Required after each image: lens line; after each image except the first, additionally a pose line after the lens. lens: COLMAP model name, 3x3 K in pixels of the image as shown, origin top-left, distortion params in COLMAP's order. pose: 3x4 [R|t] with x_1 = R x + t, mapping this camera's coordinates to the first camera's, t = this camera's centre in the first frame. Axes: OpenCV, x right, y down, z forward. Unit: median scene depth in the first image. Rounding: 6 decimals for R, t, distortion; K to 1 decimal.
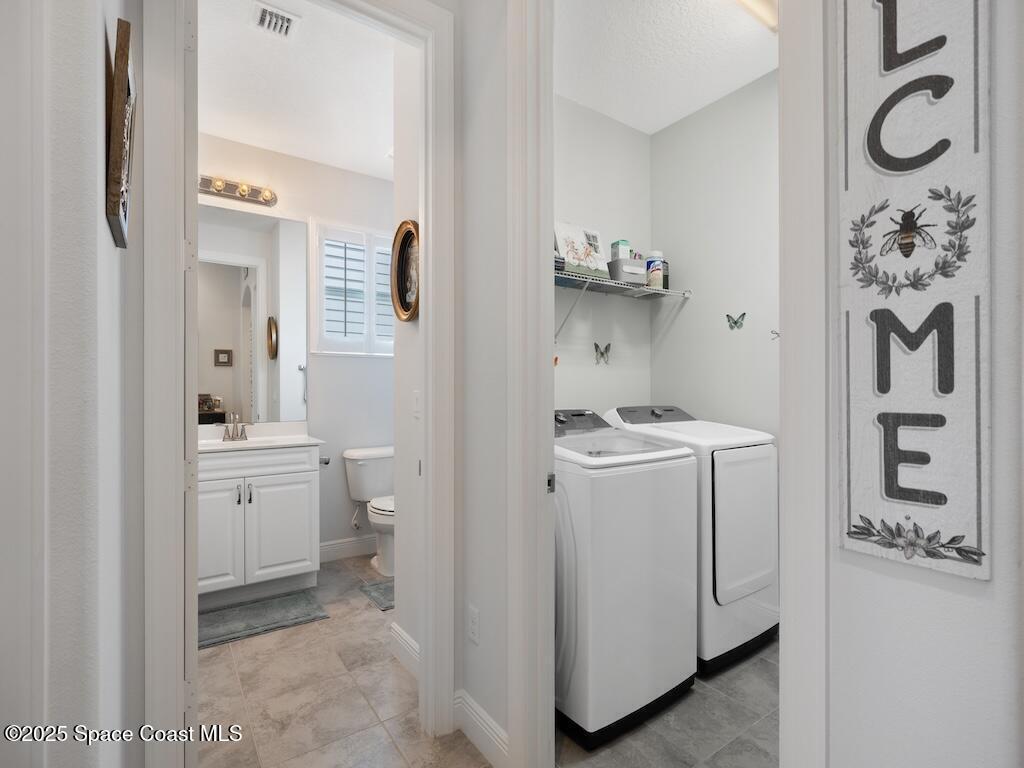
lens RADIAL K [[490.2, 0, 509.6], [0, 490.2, 390.5], [0, 0, 1]] dist [-0.003034, 0.000434]
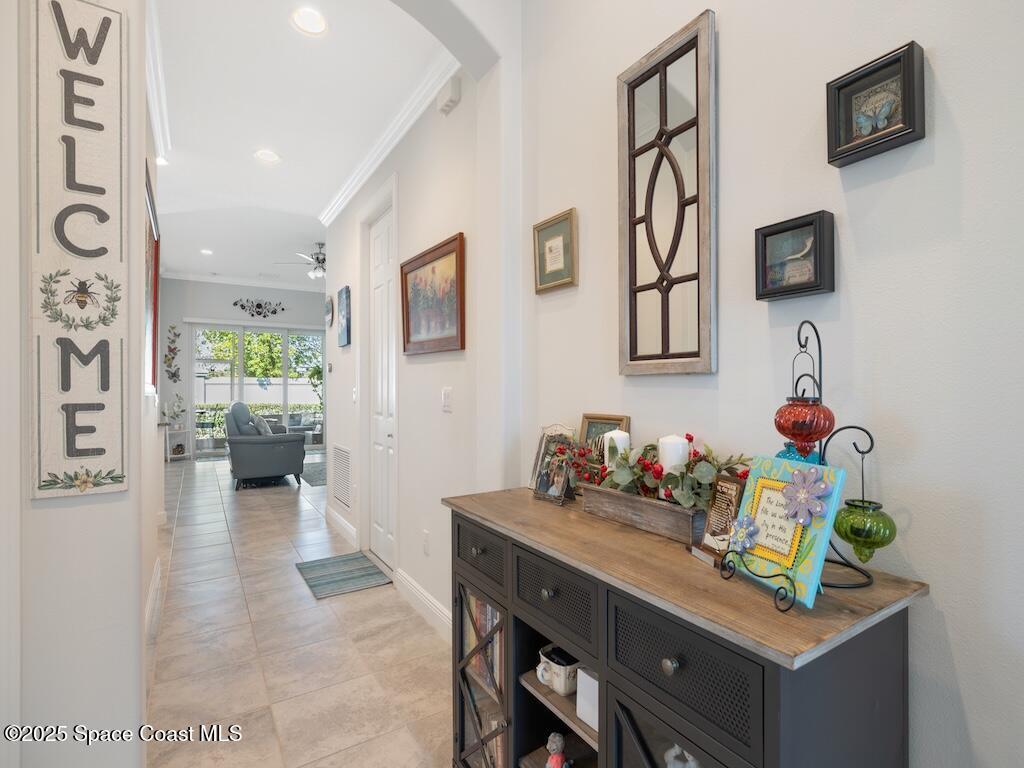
lens RADIAL K [[490.2, 0, 516.8], [0, 490.2, 387.3], [0, 0, 1]] dist [-0.003034, 0.000434]
pose [[0.046124, 0.000830, 0.998935, -0.729896], [0.002035, 0.999998, -0.000925, -0.002976], [-0.998934, 0.002075, 0.046122, -0.515002]]
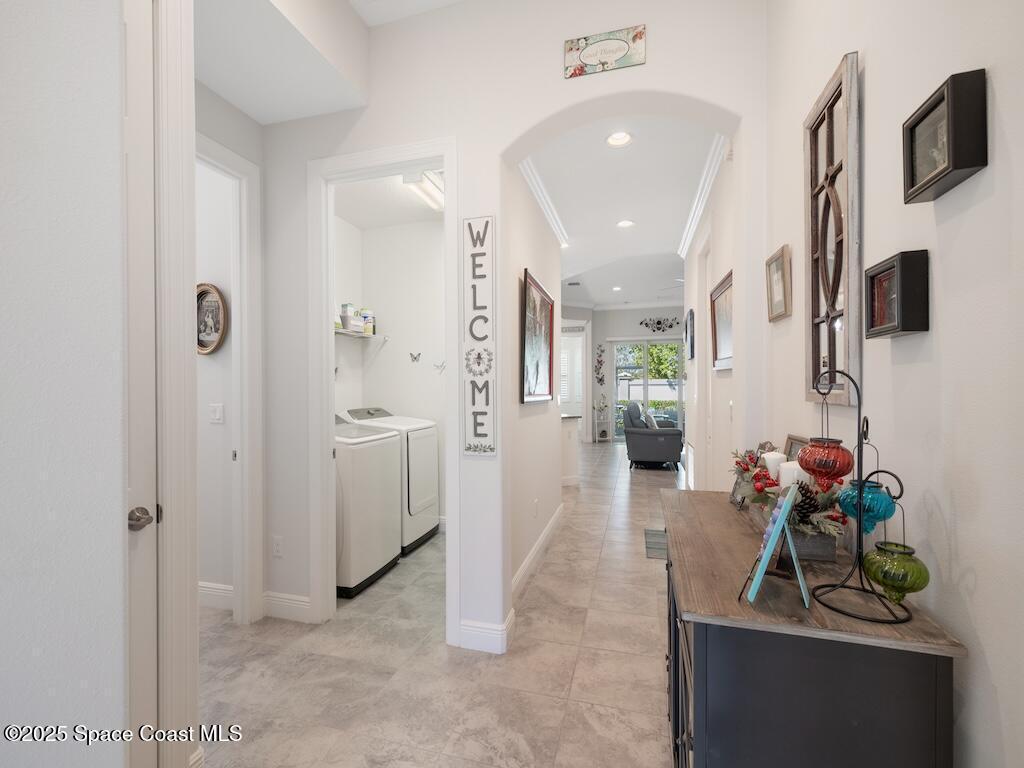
lens RADIAL K [[432.5, 0, 516.2], [0, 432.5, 388.8], [0, 0, 1]] dist [0.002640, 0.000392]
pose [[0.764182, -0.004020, 0.644988, -0.899666], [0.005047, 0.999987, 0.000253, -0.107209], [-0.644981, 0.003062, 0.764192, -1.416167]]
